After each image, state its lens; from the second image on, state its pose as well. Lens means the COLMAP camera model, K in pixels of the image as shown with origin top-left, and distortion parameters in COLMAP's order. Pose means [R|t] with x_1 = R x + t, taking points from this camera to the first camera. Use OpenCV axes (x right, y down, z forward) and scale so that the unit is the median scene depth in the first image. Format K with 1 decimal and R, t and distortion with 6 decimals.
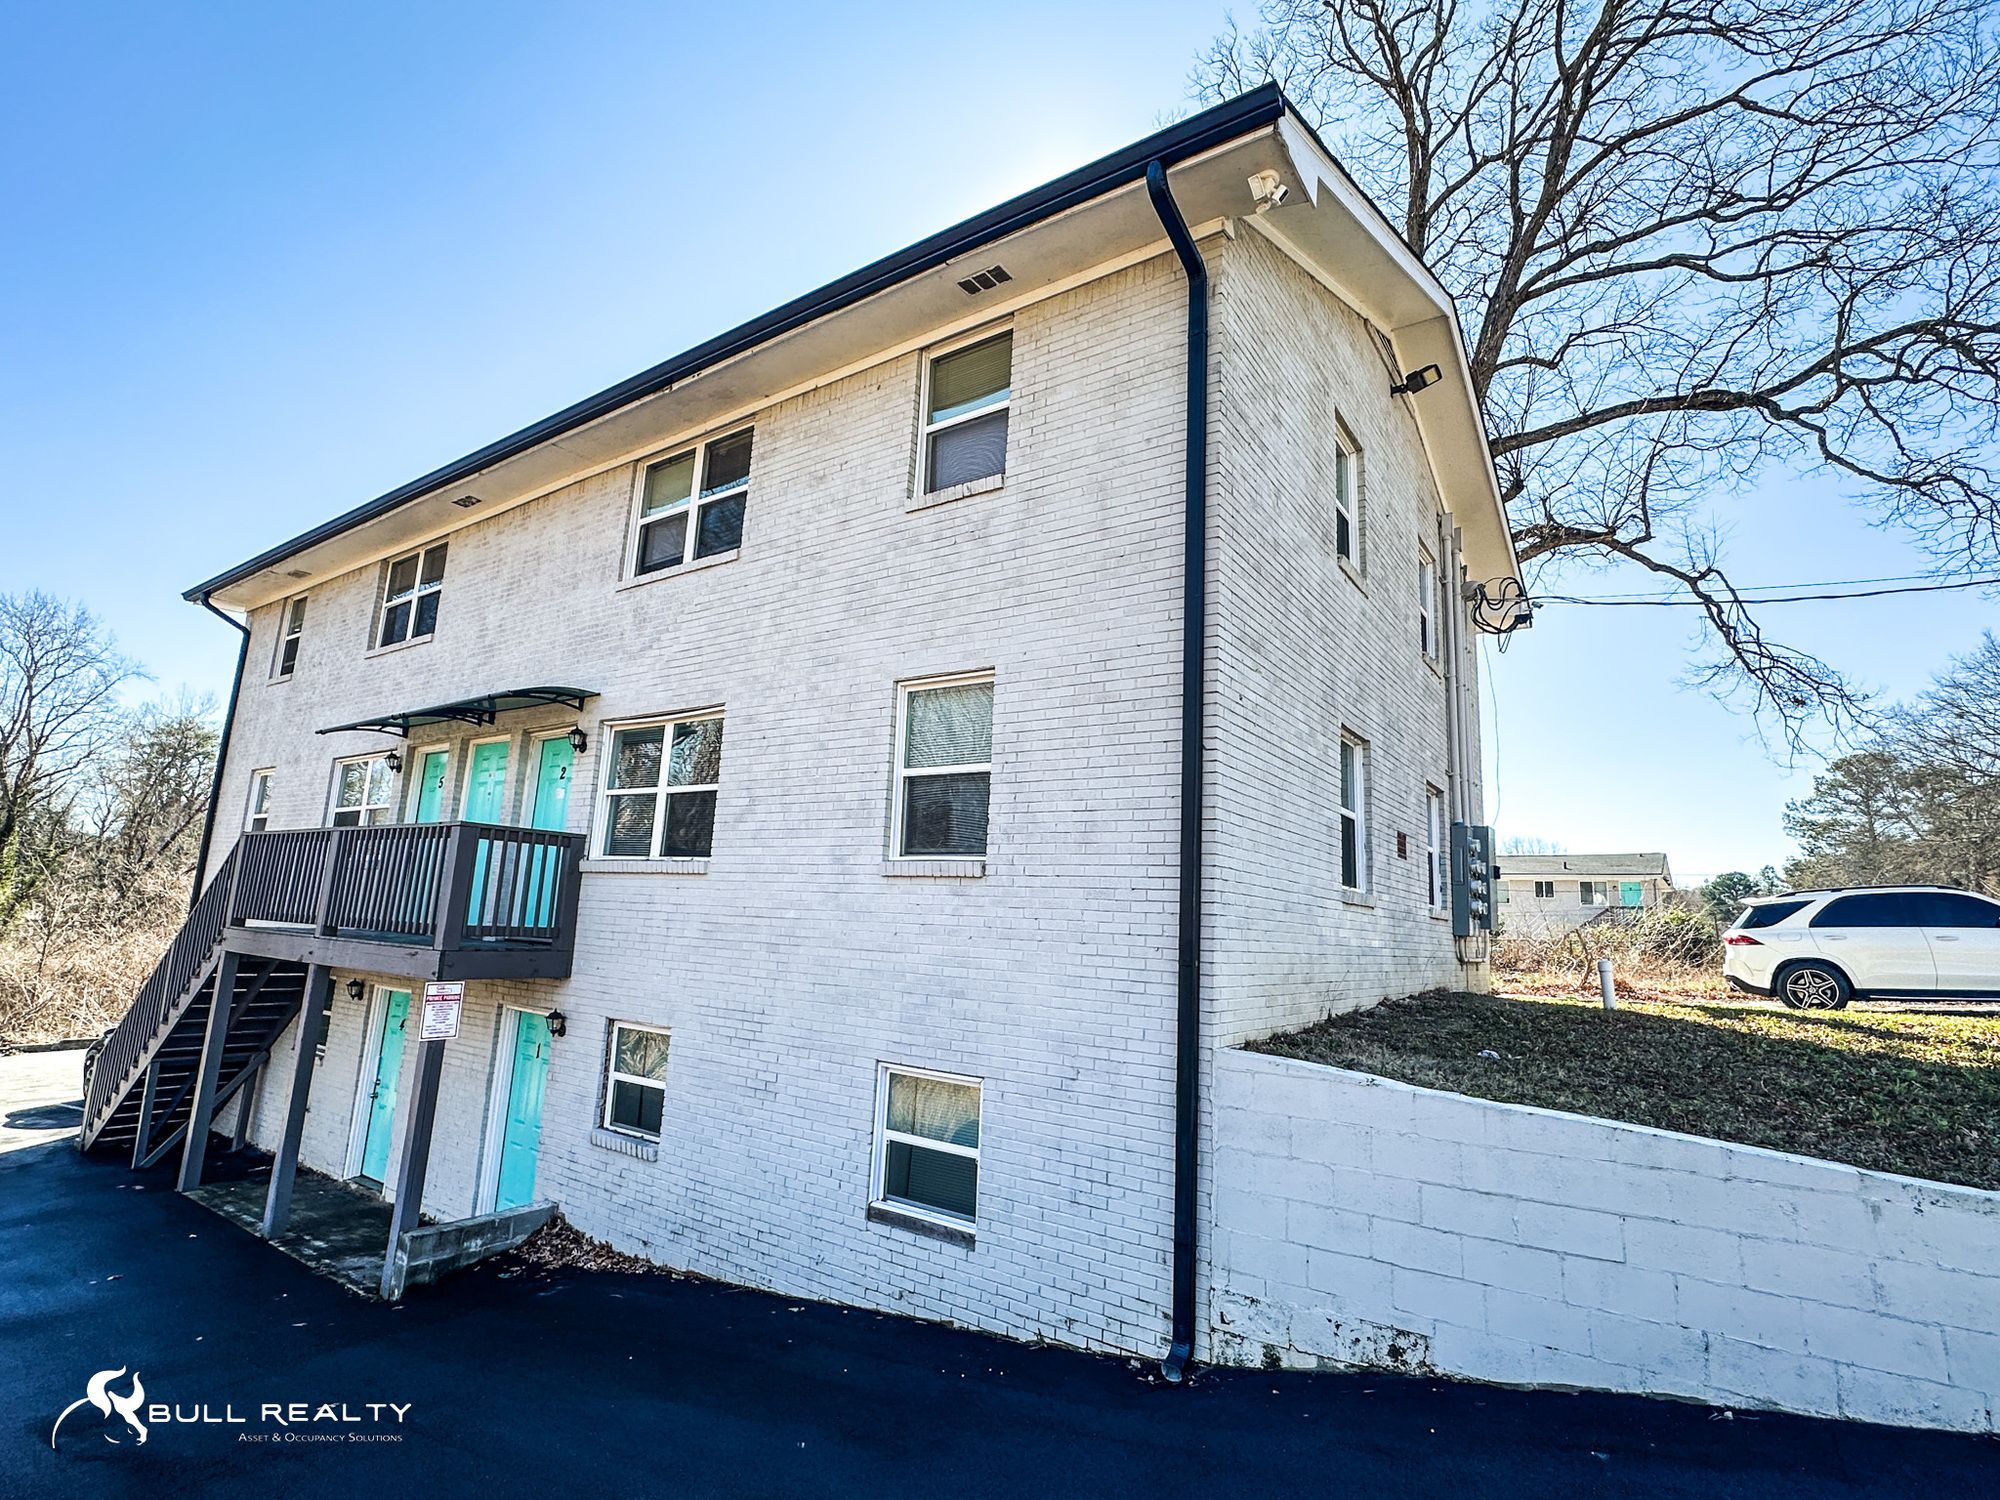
lens RADIAL K [[969.6, 0, 1000.0], [0, 969.6, 750.0], [0, 0, 1]] dist [-0.000295, 0.000587]
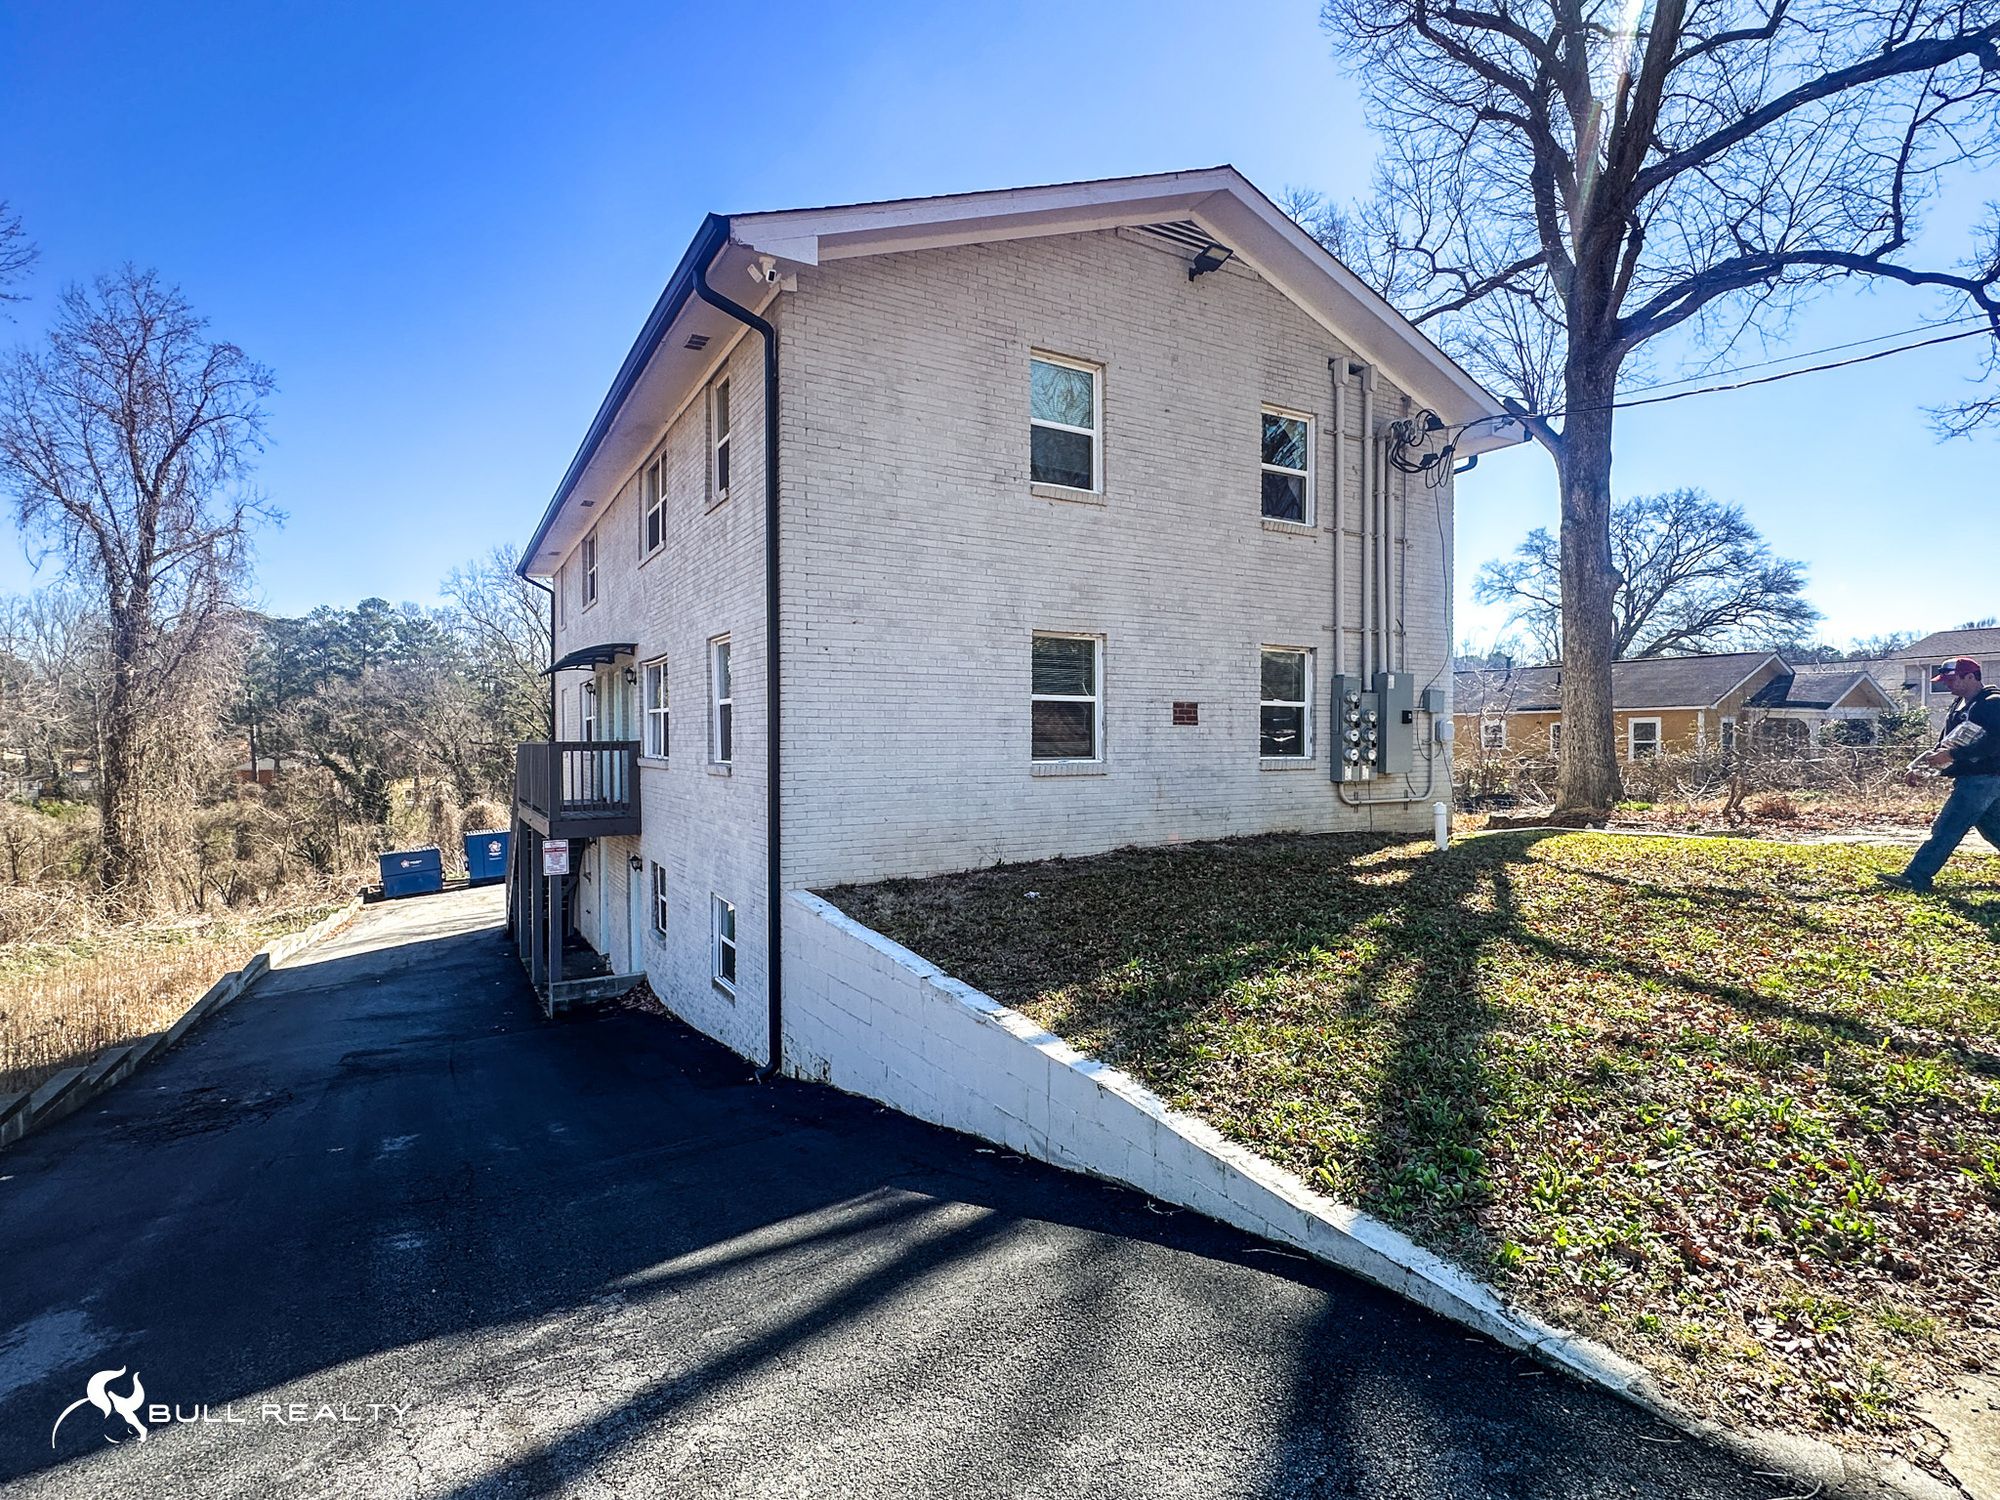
lens RADIAL K [[969.6, 0, 1000.0], [0, 969.6, 750.0], [0, 0, 1]] dist [-0.000295, 0.000587]
pose [[0.910464, -0.047002, -0.410909, 0.748779], [0.120908, 0.980367, 0.155762, -0.070102], [0.395521, -0.191498, 0.898272, -0.133276]]
